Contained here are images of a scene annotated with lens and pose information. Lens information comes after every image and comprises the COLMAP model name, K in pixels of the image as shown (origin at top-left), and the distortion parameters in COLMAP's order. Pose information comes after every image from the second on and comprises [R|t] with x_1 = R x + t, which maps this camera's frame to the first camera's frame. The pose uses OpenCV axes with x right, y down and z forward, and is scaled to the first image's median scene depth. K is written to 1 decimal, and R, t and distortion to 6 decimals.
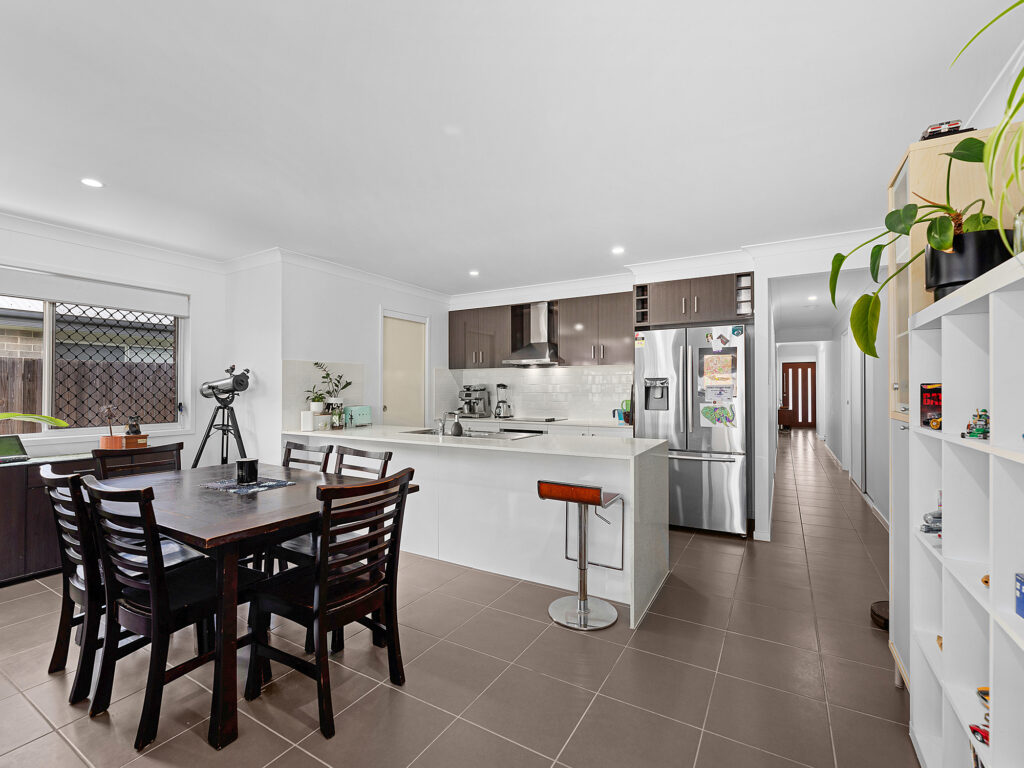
lens RADIAL K [[464.2, 0, 510.5], [0, 464.2, 385.9], [0, 0, 1]] dist [0.004317, -0.000272]
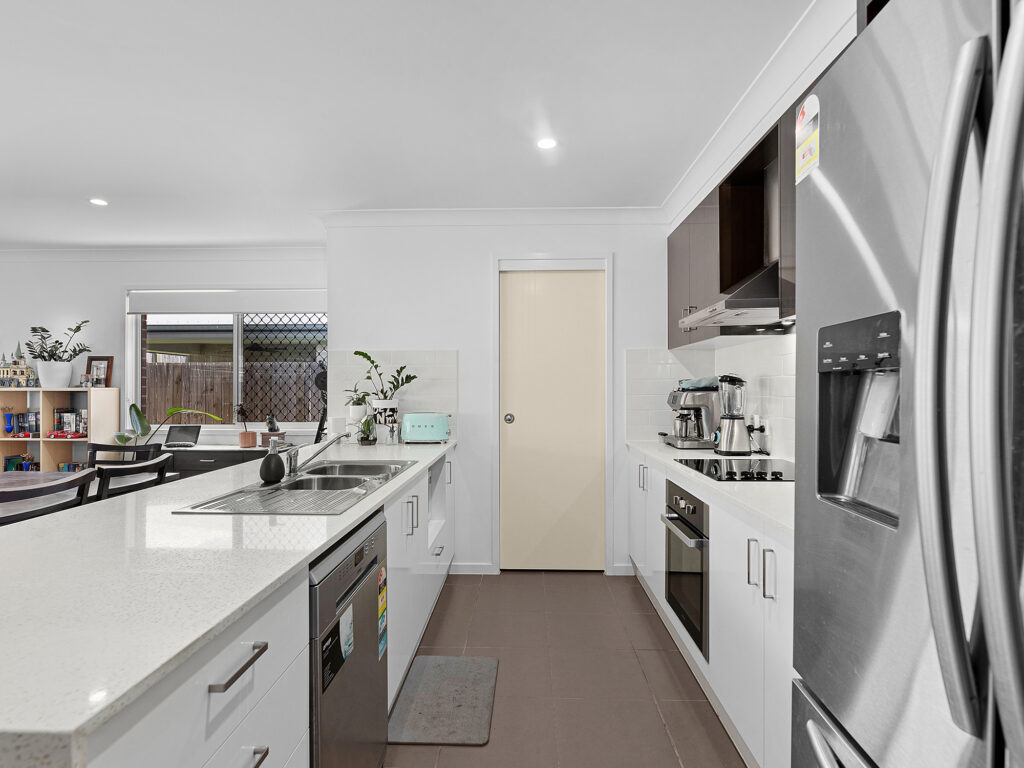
lens RADIAL K [[522.9, 0, 513.7], [0, 522.9, 389.9], [0, 0, 1]] dist [0.000642, -0.001107]
pose [[0.498485, -0.003085, -0.866893, 0.457847], [0.010749, 0.999939, 0.002622, 0.013448], [0.866832, -0.010625, 0.498487, 0.847803]]
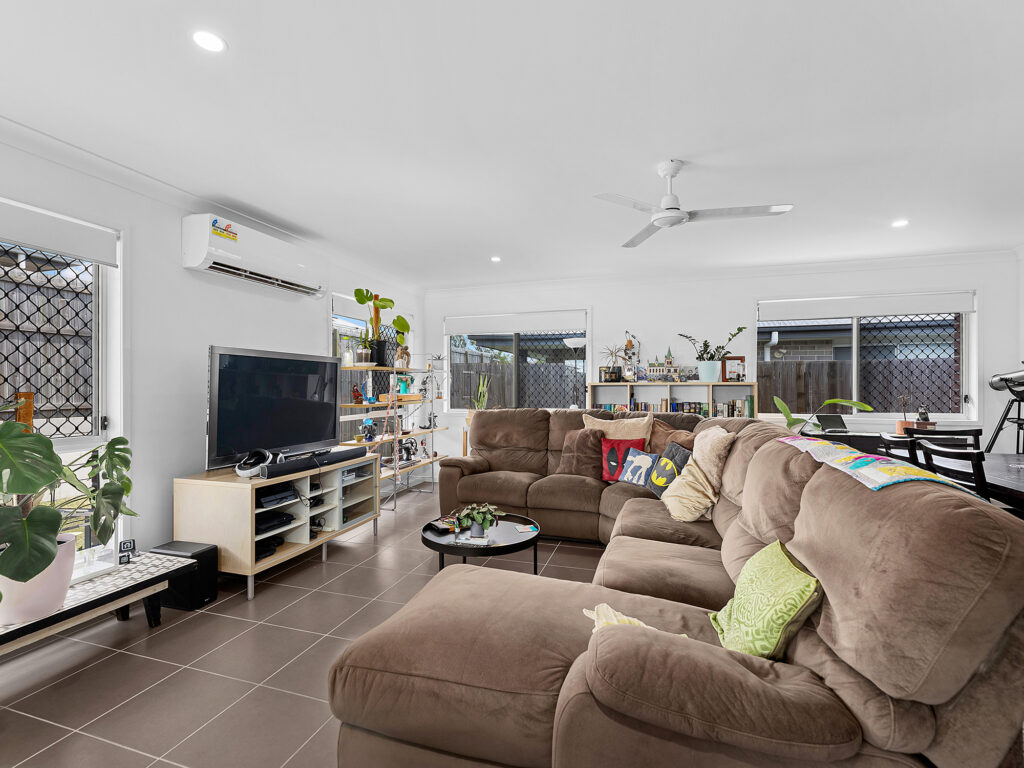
lens RADIAL K [[464.2, 0, 508.7], [0, 464.2, 392.3], [0, 0, 1]] dist [0.004317, -0.000272]
pose [[0.227422, 0.008174, -0.973762, 0.075579], [0.011653, 0.999870, 0.011115, 0.007890], [0.973727, -0.013876, 0.227297, -0.248044]]
